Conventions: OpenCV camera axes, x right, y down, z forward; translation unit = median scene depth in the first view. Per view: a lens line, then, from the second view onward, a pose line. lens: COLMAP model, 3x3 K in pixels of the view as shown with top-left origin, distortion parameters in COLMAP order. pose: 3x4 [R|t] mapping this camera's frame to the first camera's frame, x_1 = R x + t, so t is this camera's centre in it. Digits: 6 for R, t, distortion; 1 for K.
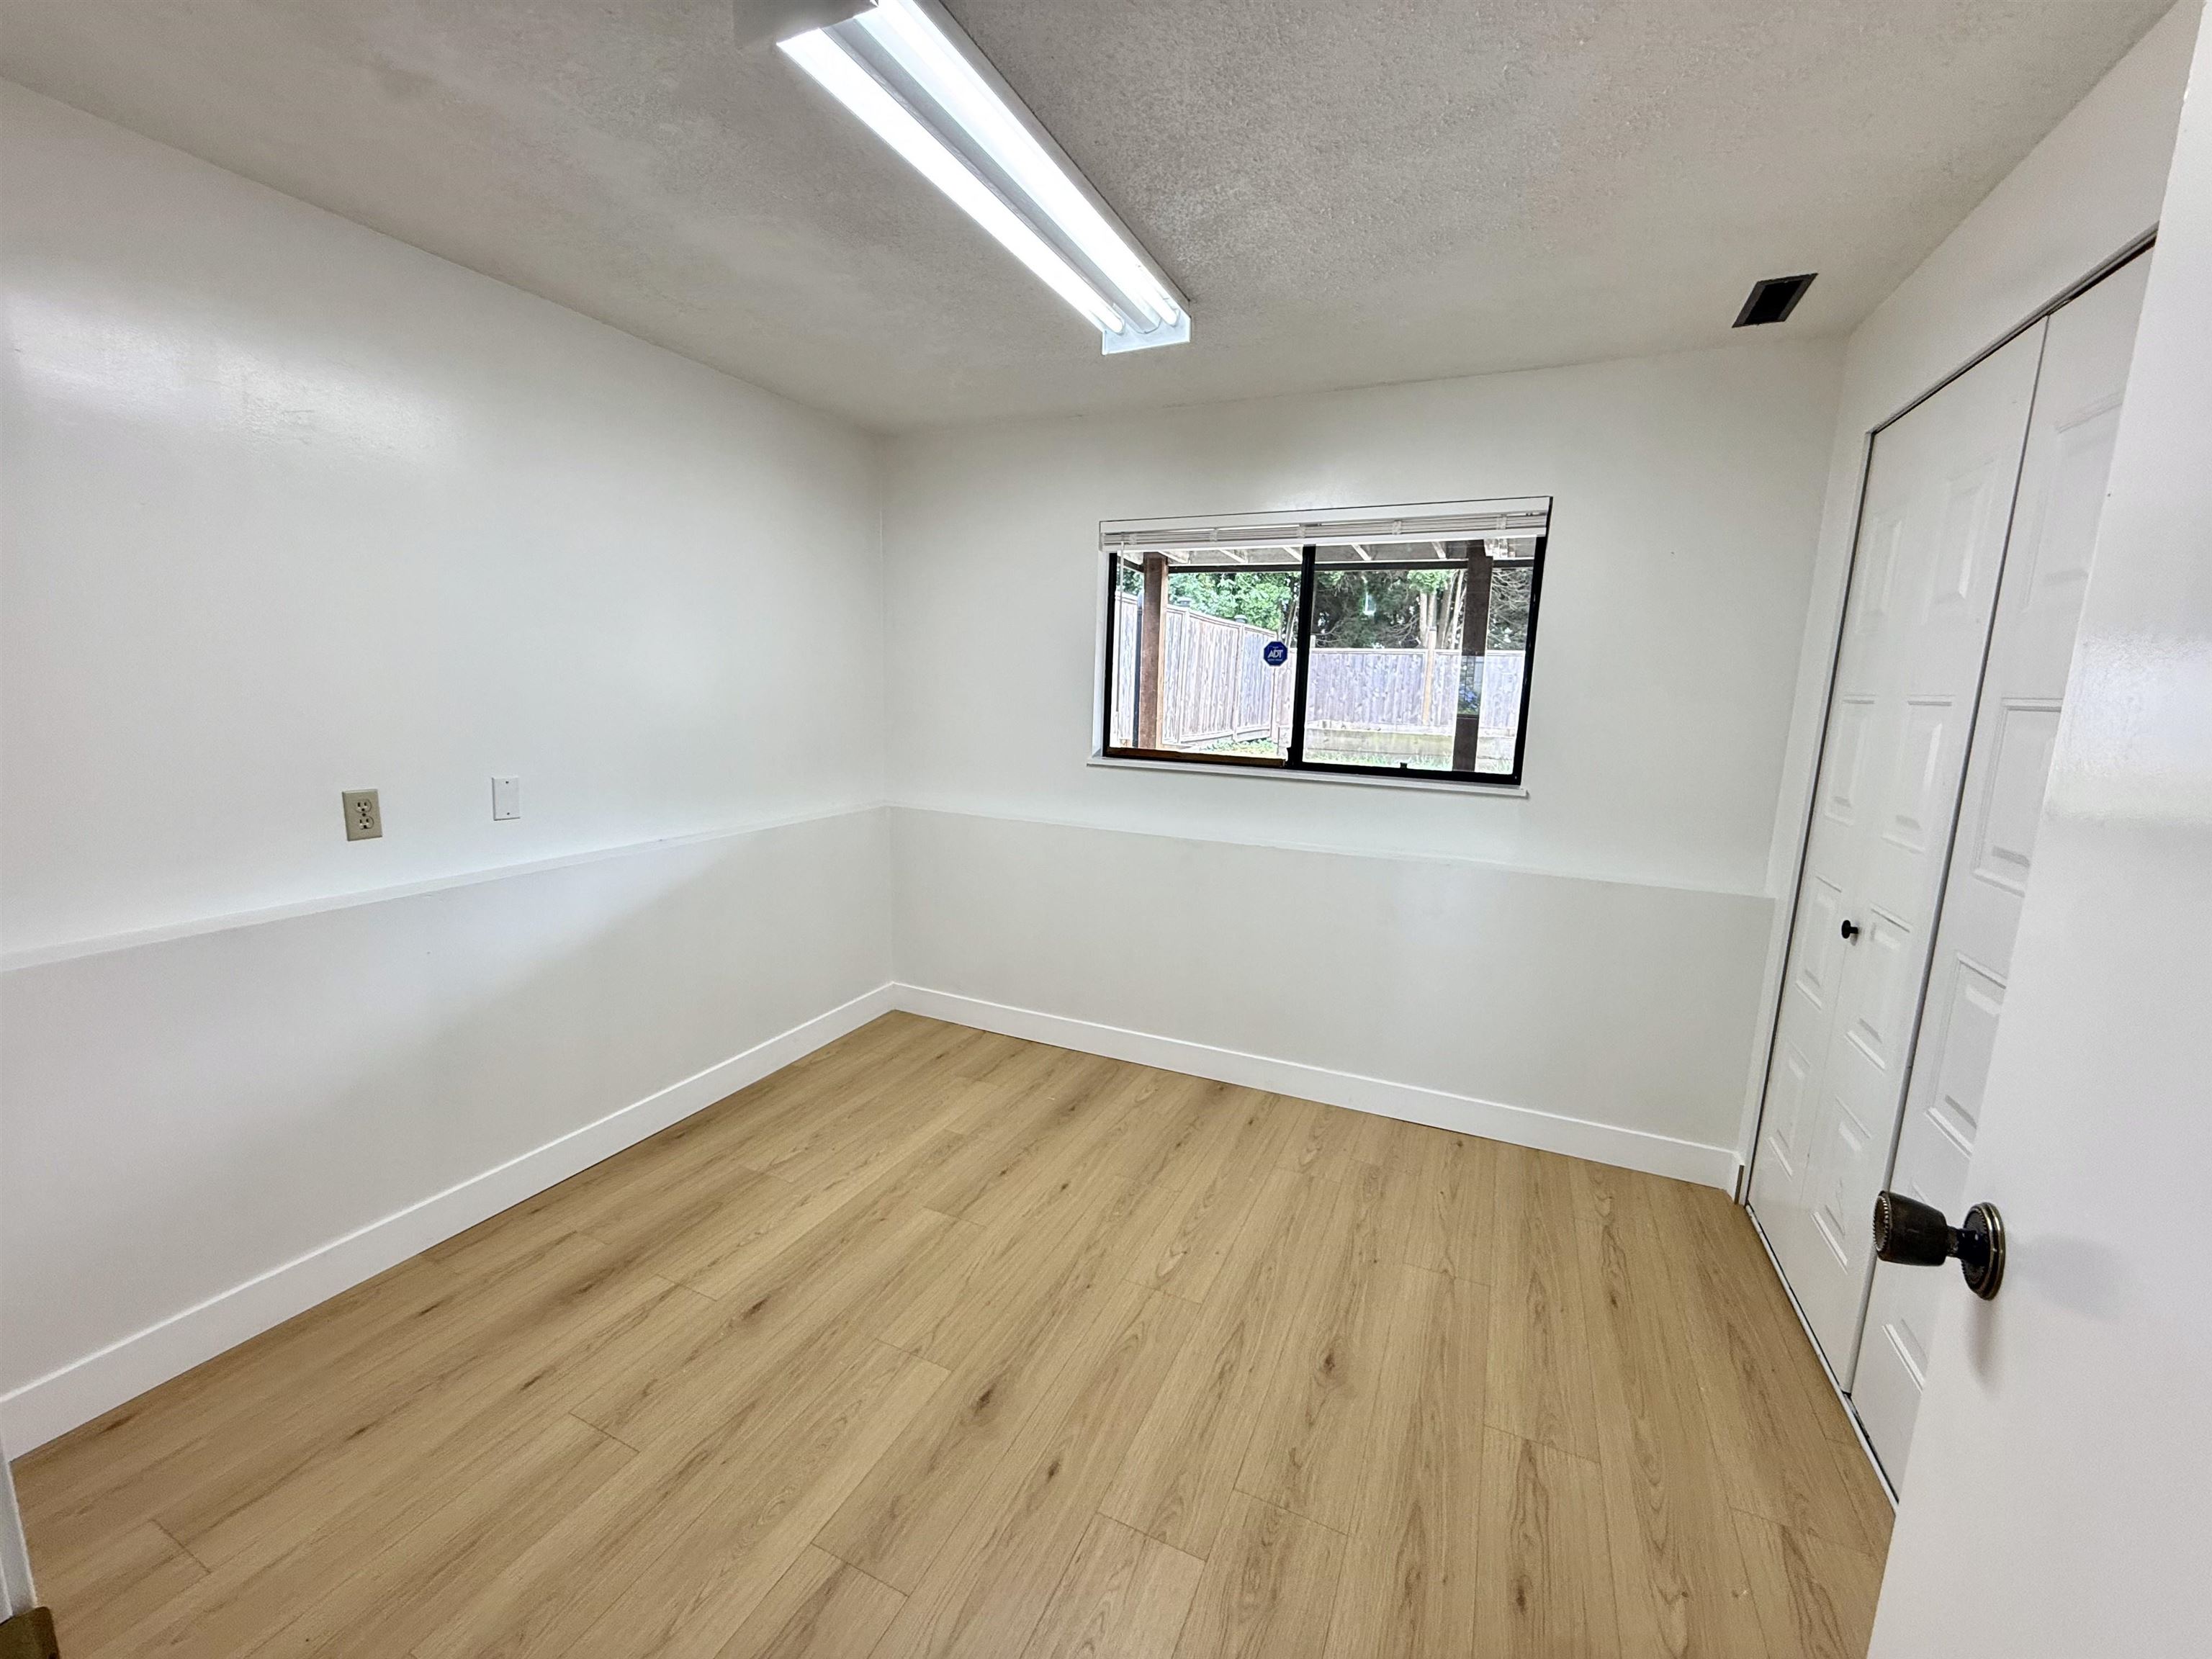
lens RADIAL K [[880.1, 0, 1096.1], [0, 880.1, 828.5], [0, 0, 1]] dist [-0.000897, -0.000204]
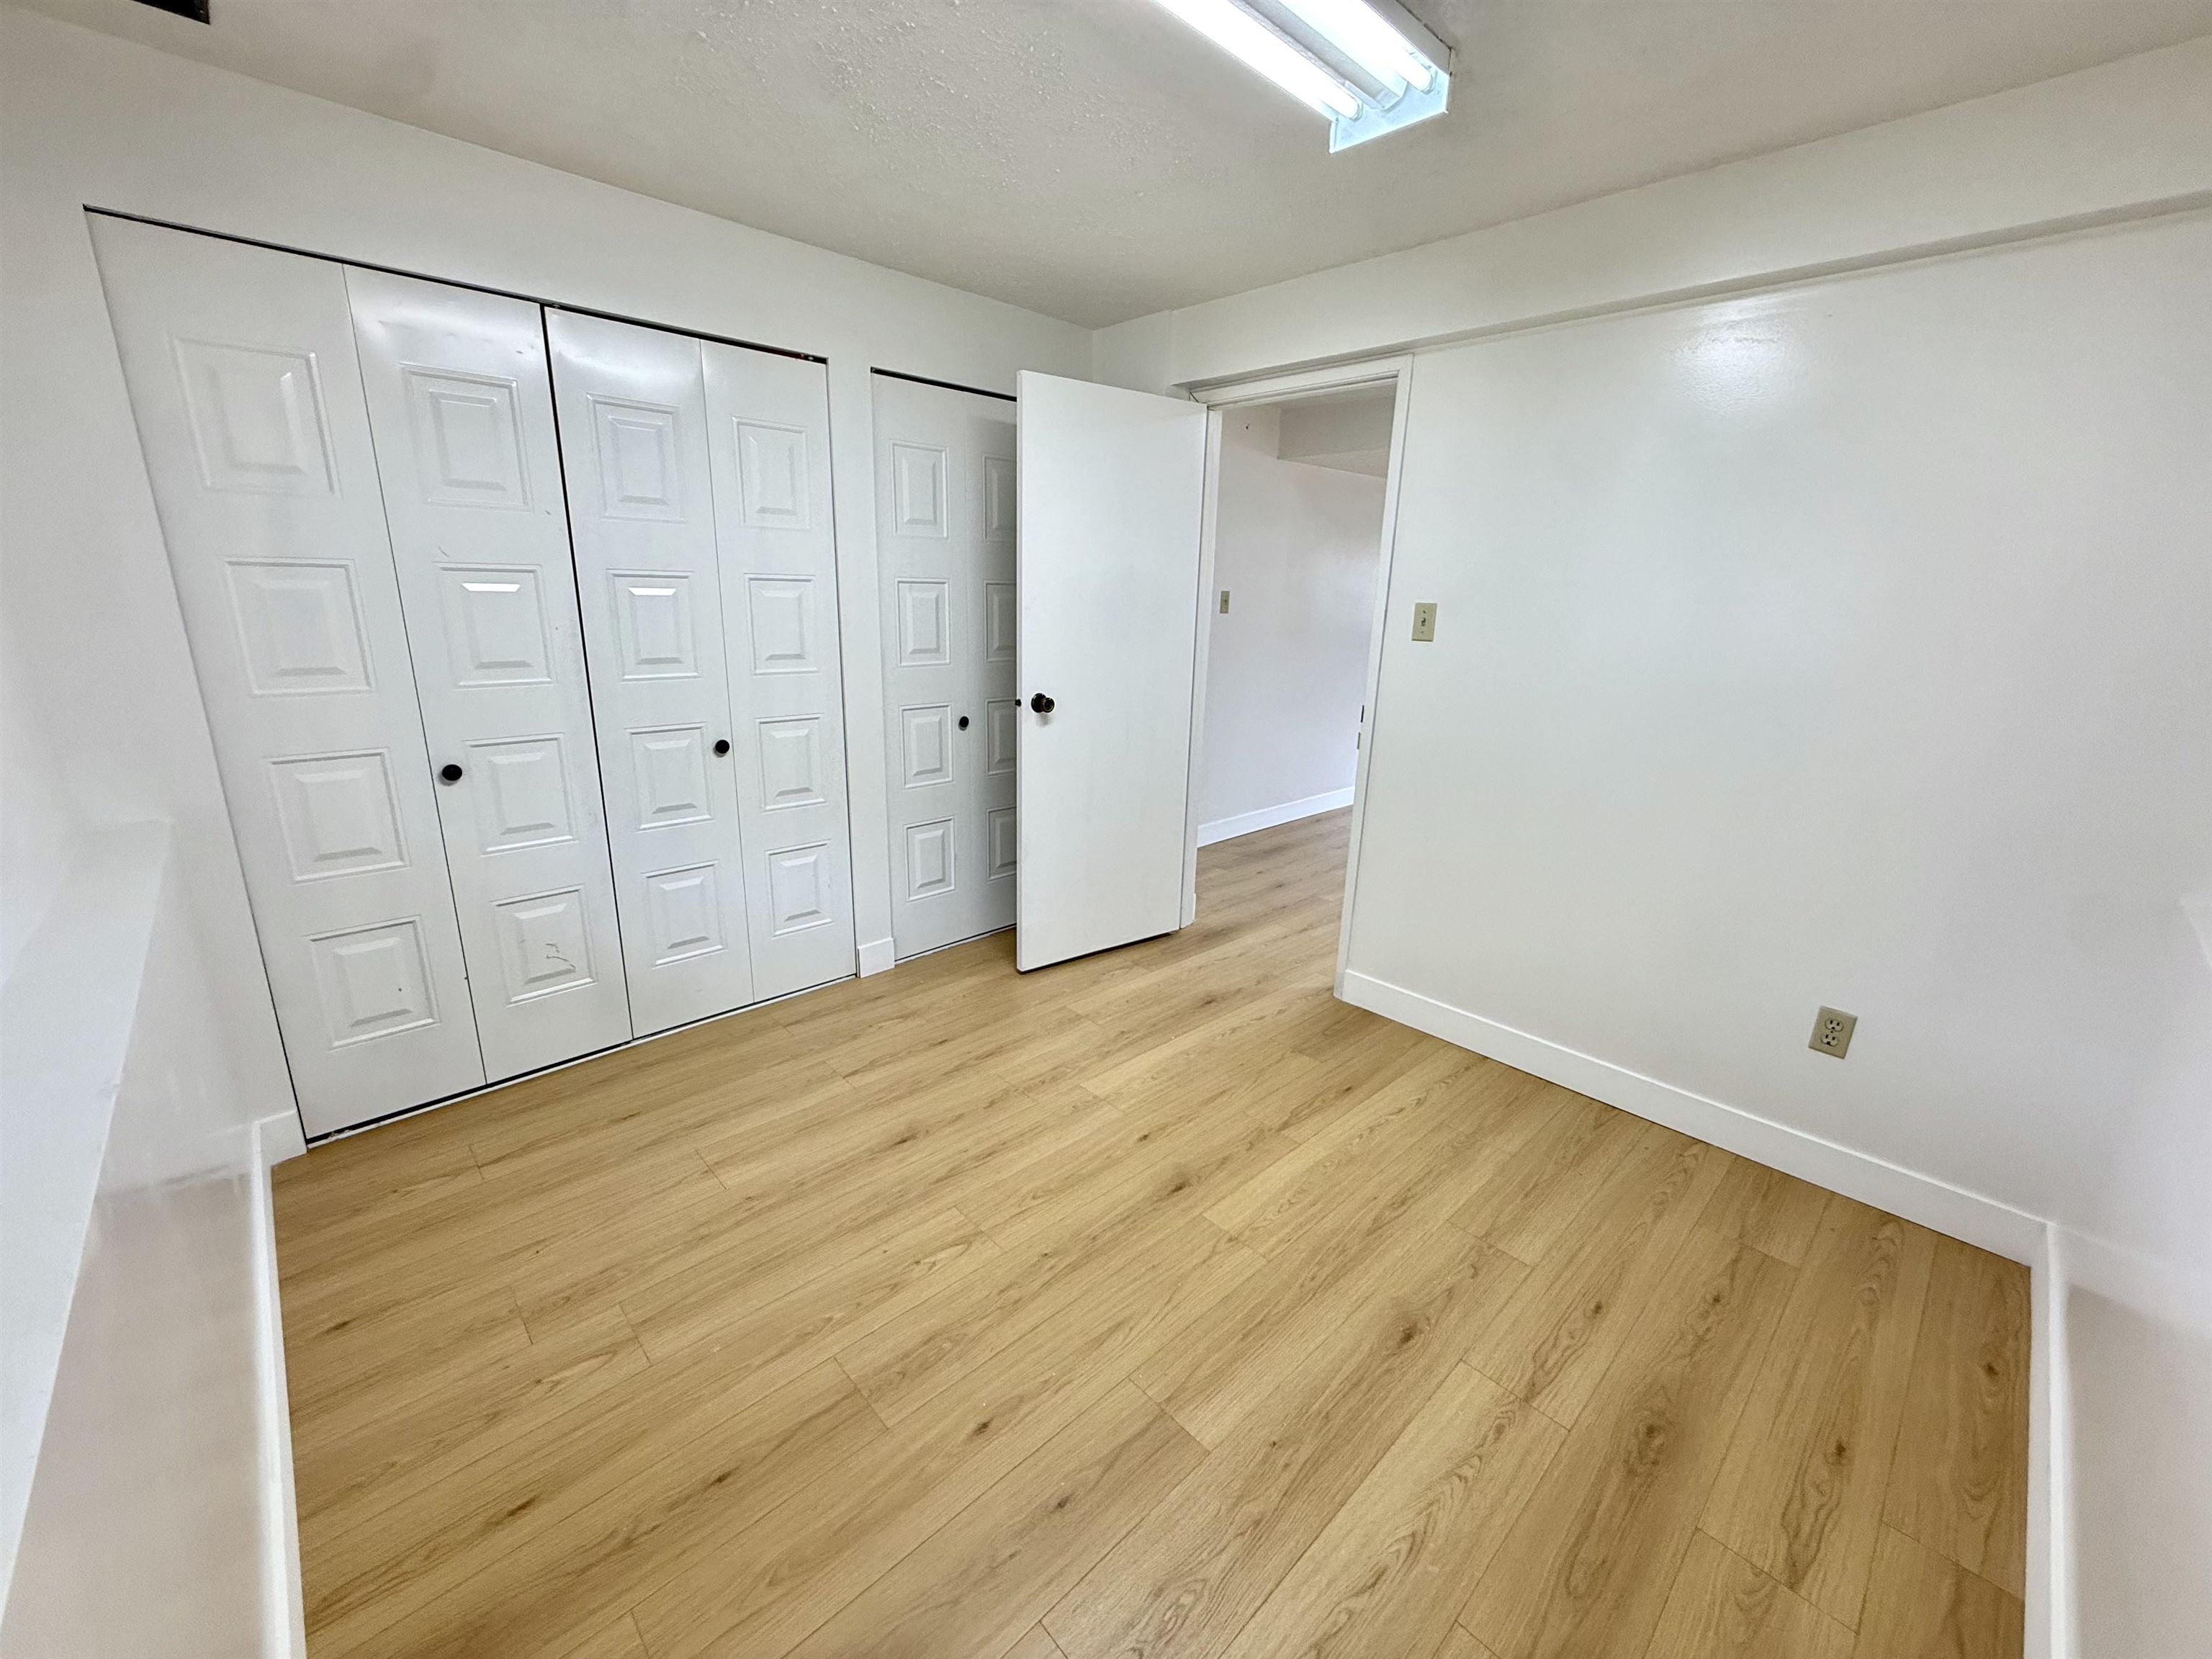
lens RADIAL K [[880.1, 0, 1096.1], [0, 880.1, 828.5], [0, 0, 1]] dist [-0.000897, -0.000204]
pose [[-0.927547, -0.149020, 0.342709, -0.321353], [0.008331, 0.908581, 0.417625, -0.285807], [-0.373613, 0.390222, -0.841510, 1.652495]]
